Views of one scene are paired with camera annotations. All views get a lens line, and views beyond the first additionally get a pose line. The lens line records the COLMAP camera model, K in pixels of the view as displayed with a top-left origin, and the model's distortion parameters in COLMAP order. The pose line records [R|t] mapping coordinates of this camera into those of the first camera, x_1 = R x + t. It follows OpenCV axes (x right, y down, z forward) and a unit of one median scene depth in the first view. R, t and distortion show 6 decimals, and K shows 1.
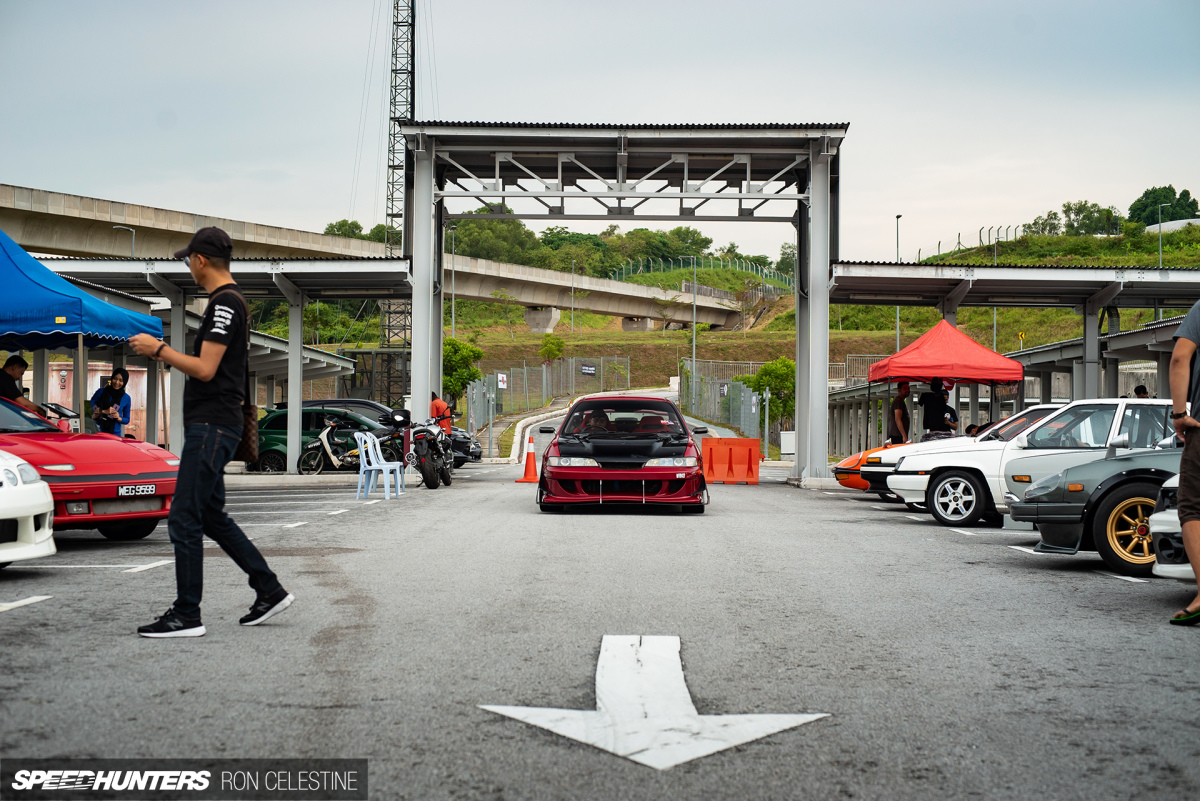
lens RADIAL K [[1819.8, 0, 600.0], [0, 1819.8, 400.5], [0, 0, 1]] dist [0.133527, -0.002086]
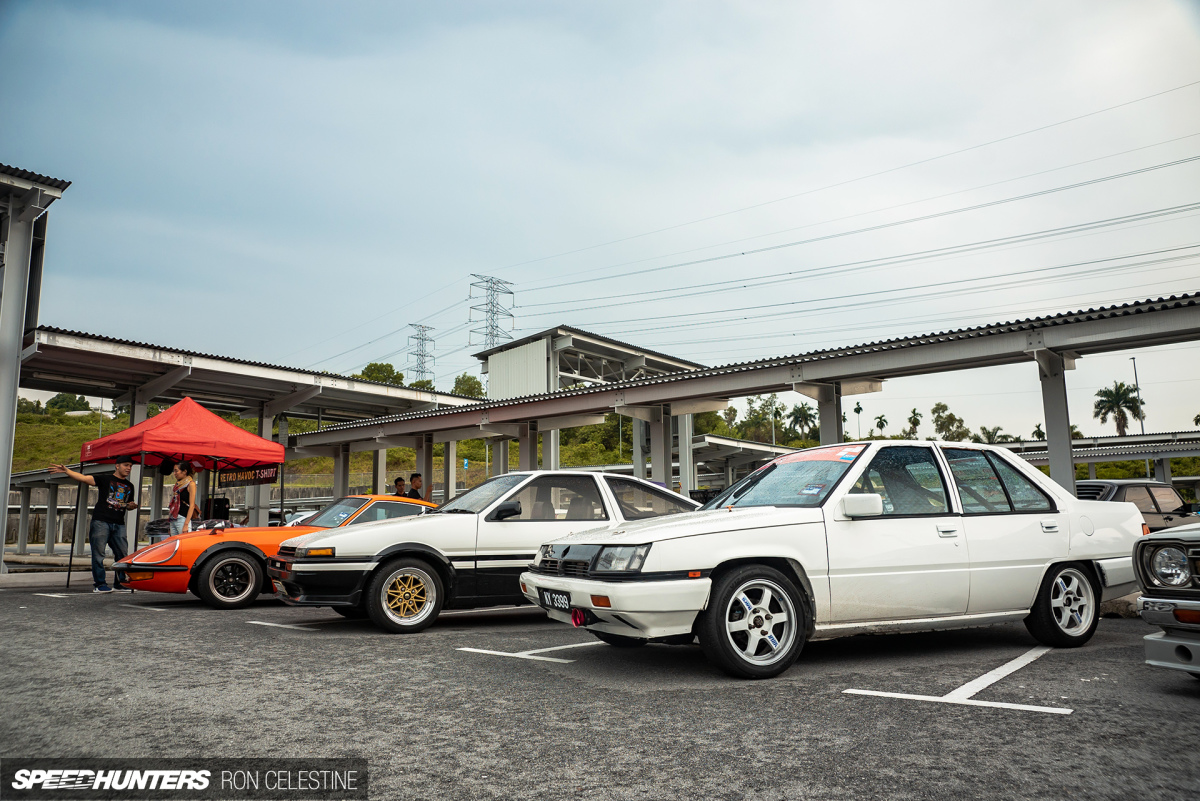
lens RADIAL K [[813.0, 0, 600.0], [0, 813.0, 400.5], [0, 0, 1]] dist [-0.032383, 0.000559]
pose [[0.604891, 0.104090, 0.789476, -0.005493], [0.006706, 0.990719, -0.135761, 0.007947], [-0.796280, 0.087415, 0.598579, 0.307672]]
